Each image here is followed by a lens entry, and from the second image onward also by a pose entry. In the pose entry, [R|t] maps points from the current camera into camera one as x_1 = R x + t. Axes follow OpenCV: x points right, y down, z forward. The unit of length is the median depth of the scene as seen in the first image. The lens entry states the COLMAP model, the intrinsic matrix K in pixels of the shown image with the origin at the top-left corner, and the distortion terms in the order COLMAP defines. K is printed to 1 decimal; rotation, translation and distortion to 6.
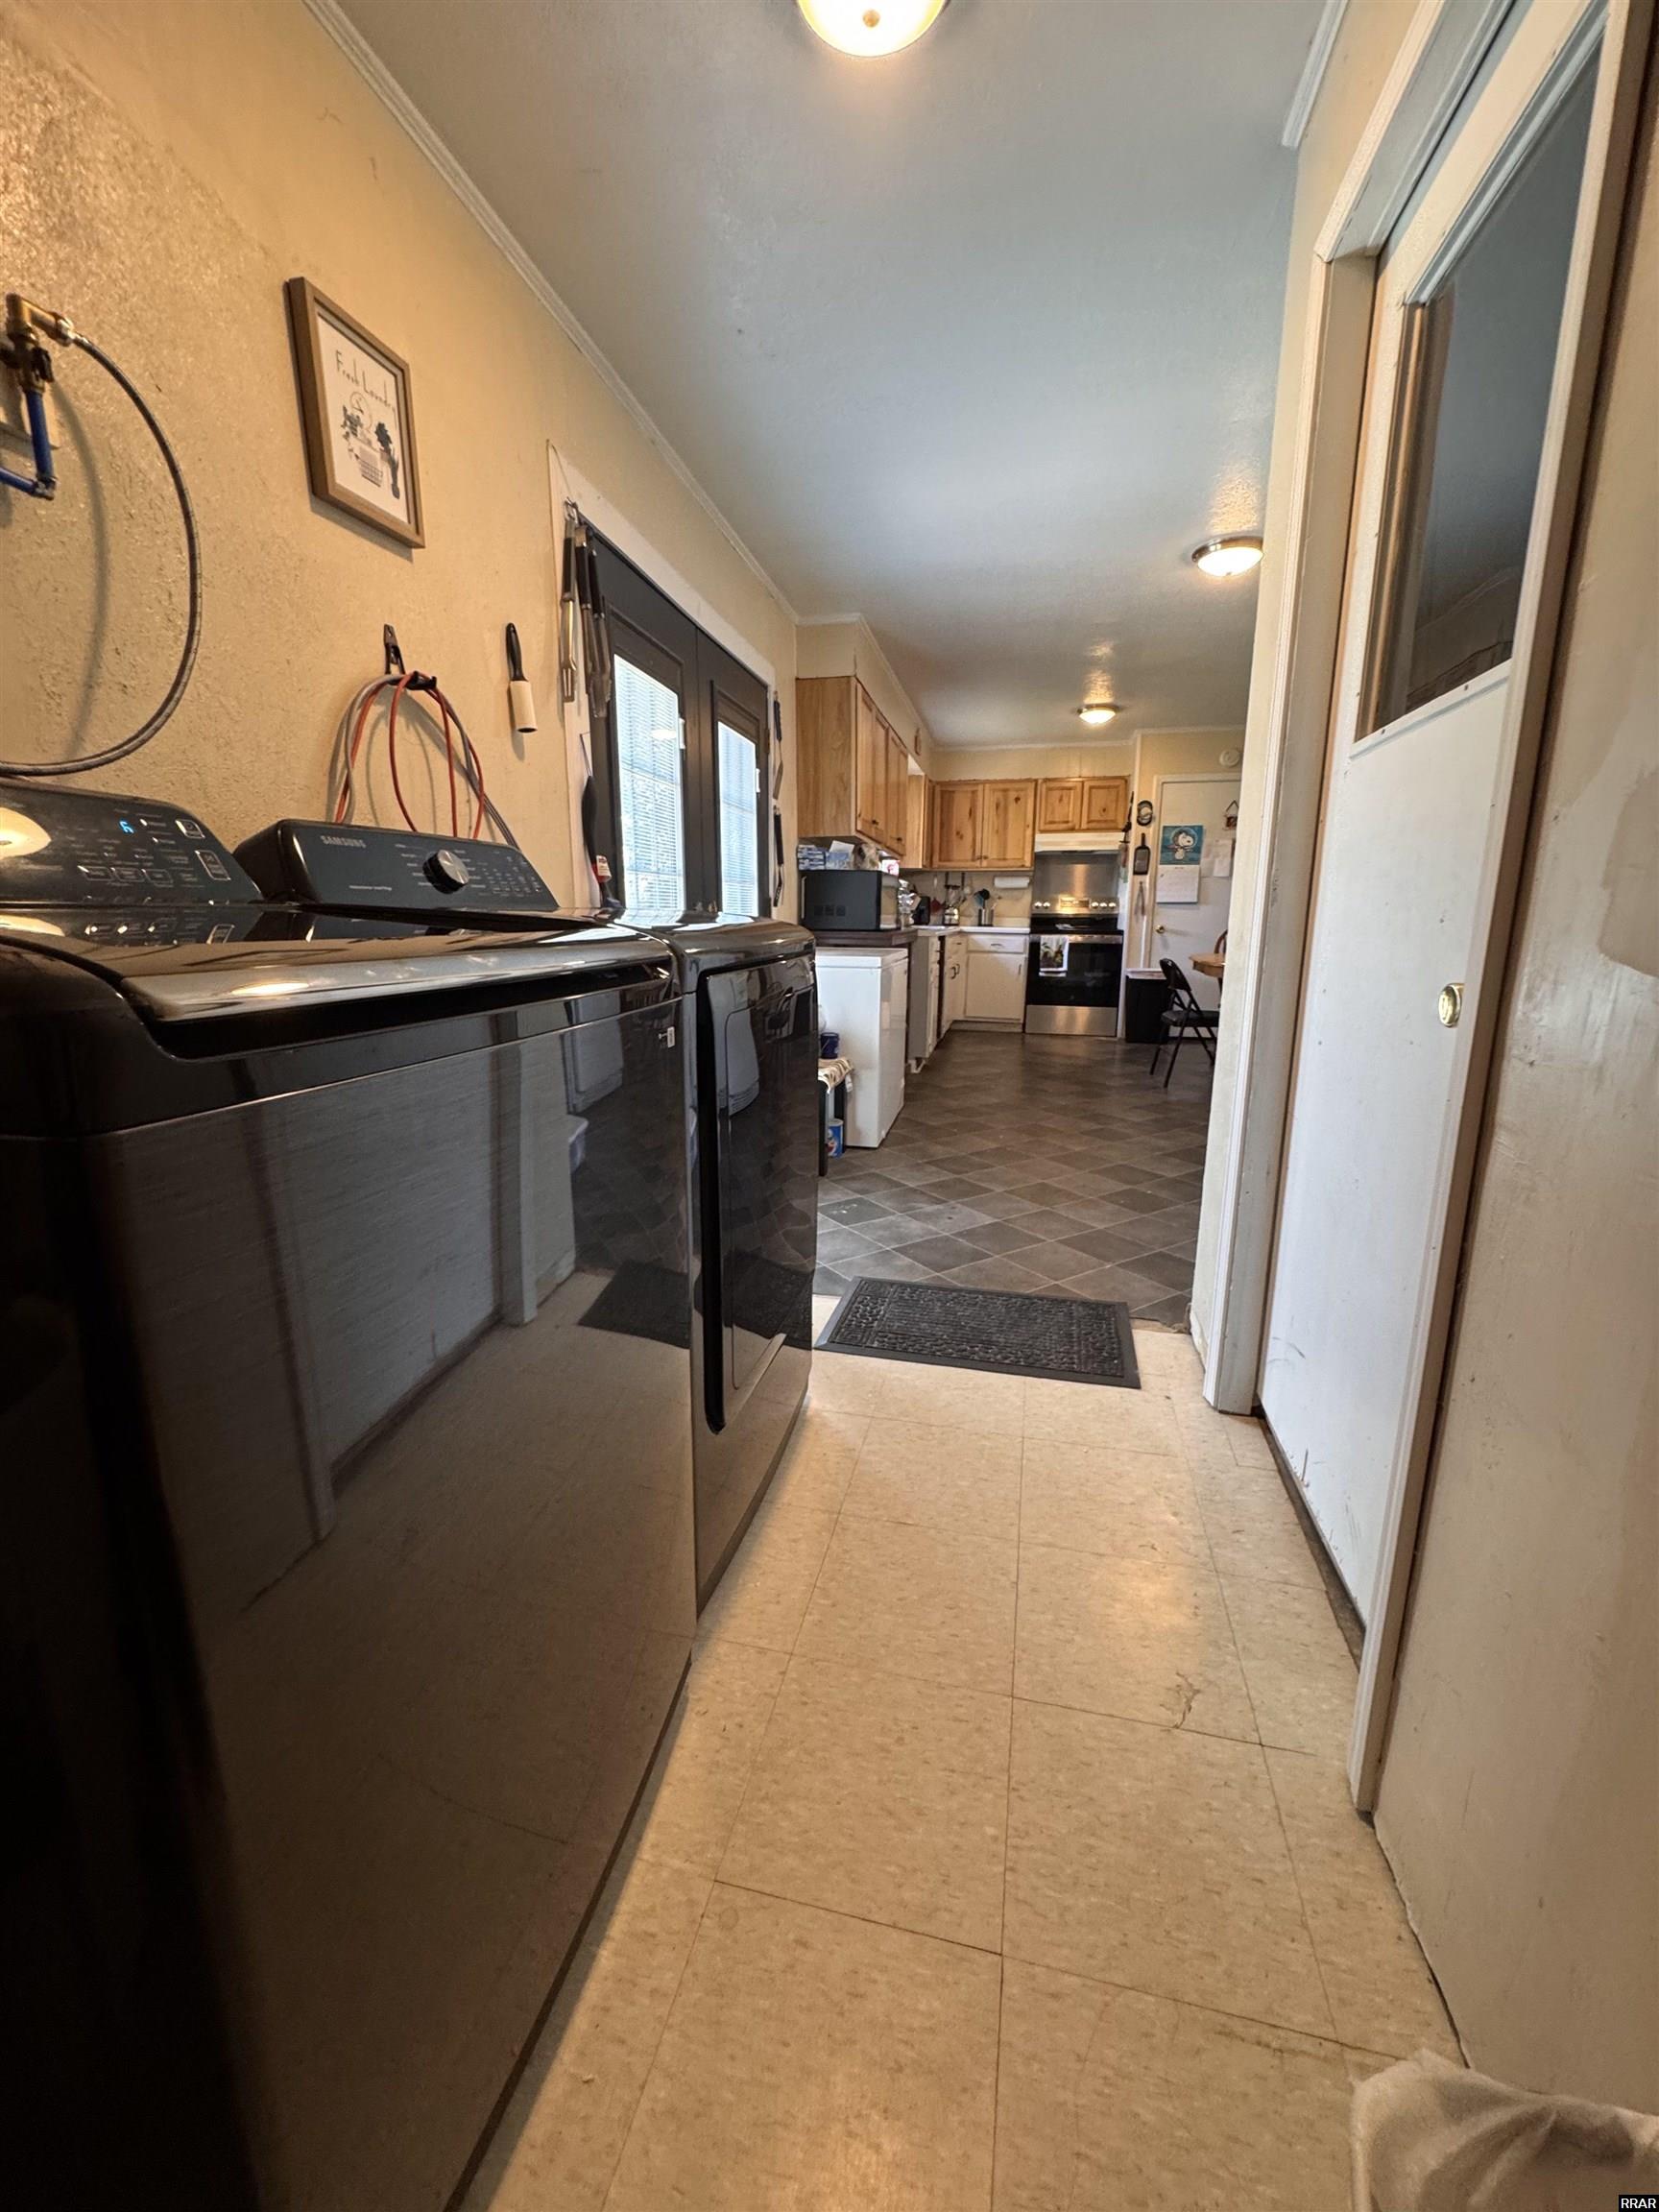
lens RADIAL K [[878.9, 0, 833.4], [0, 878.9, 1098.6], [0, 0, 1]] dist [-0.002464, 0.000626]
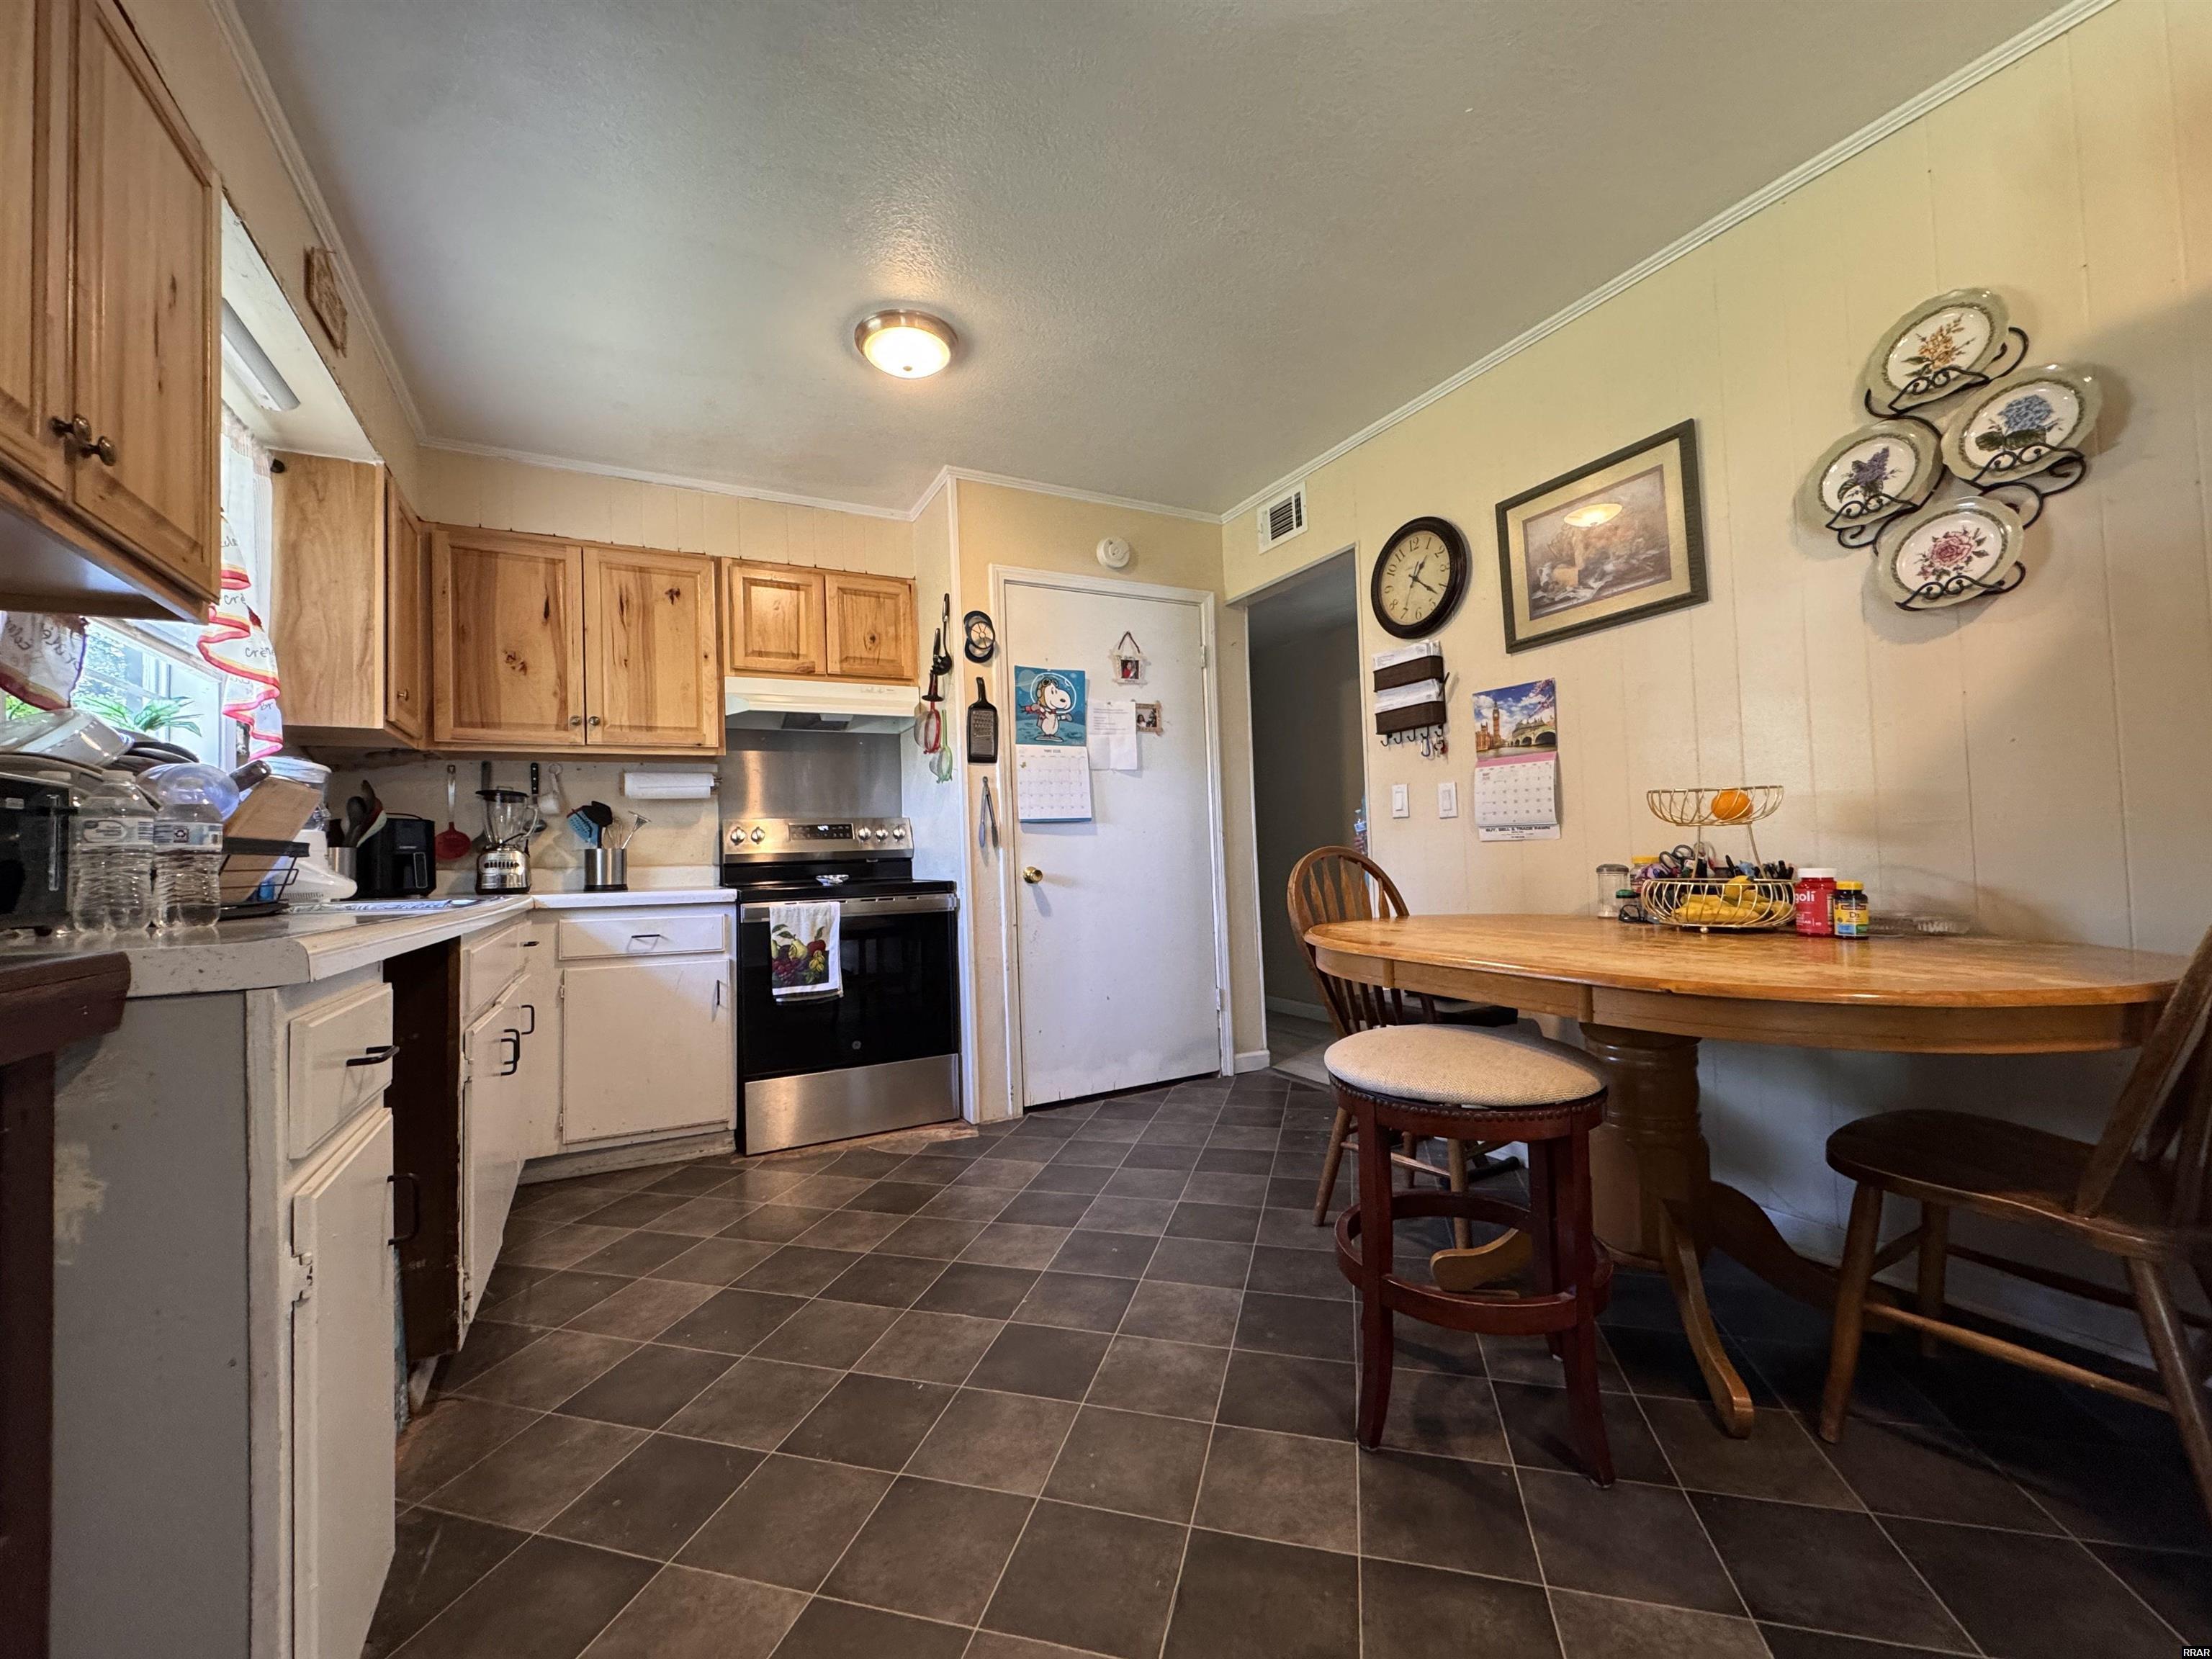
lens RADIAL K [[878.9, 0, 1100.4], [0, 878.9, 828.0], [0, 0, 1]] dist [-0.002464, 0.000626]
pose [[0.759415, -0.010895, 0.650515, 0.089942], [0.172593, 0.967410, -0.185284, -0.118948], [-0.627296, 0.252982, 0.736546, 0.599225]]
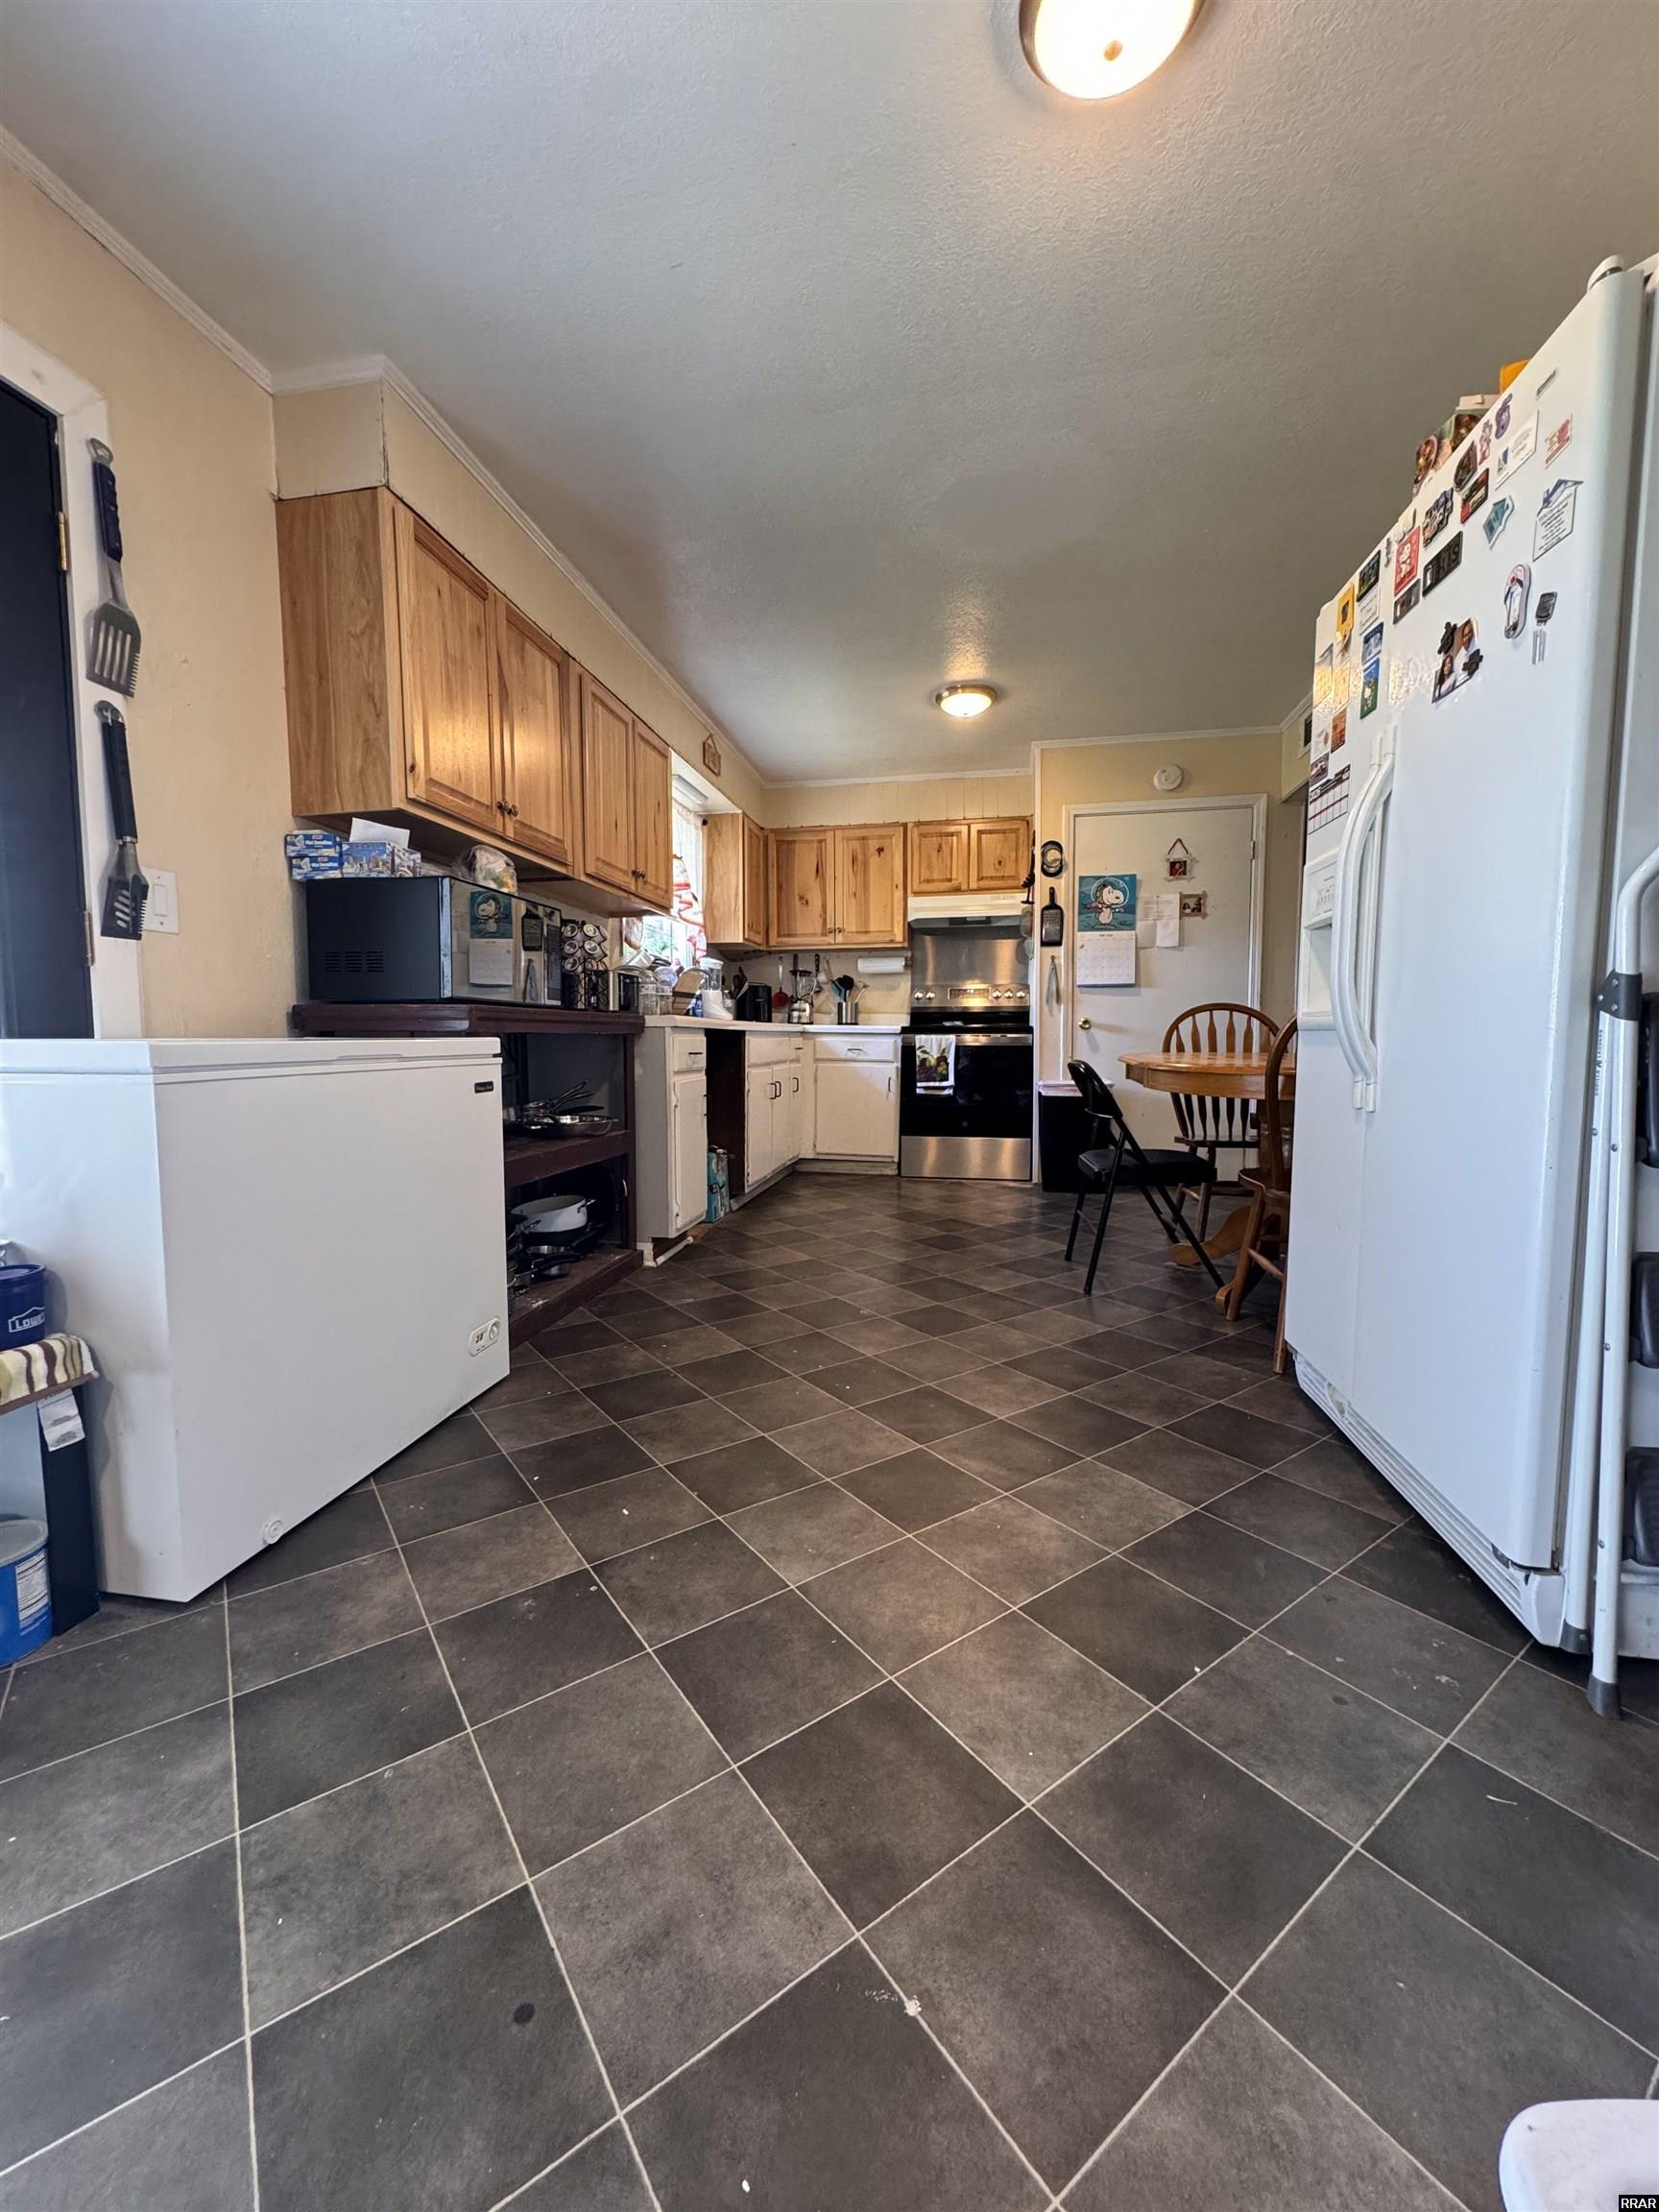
lens RADIAL K [[878.9, 0, 831.3], [0, 878.9, 1099.5], [0, 0, 1]] dist [-0.002464, 0.000626]
pose [[0.999391, -0.011860, 0.032827, 0.146642], [0.016185, 0.990743, -0.134784, -0.044011], [-0.030924, 0.135233, 0.990331, 0.325958]]
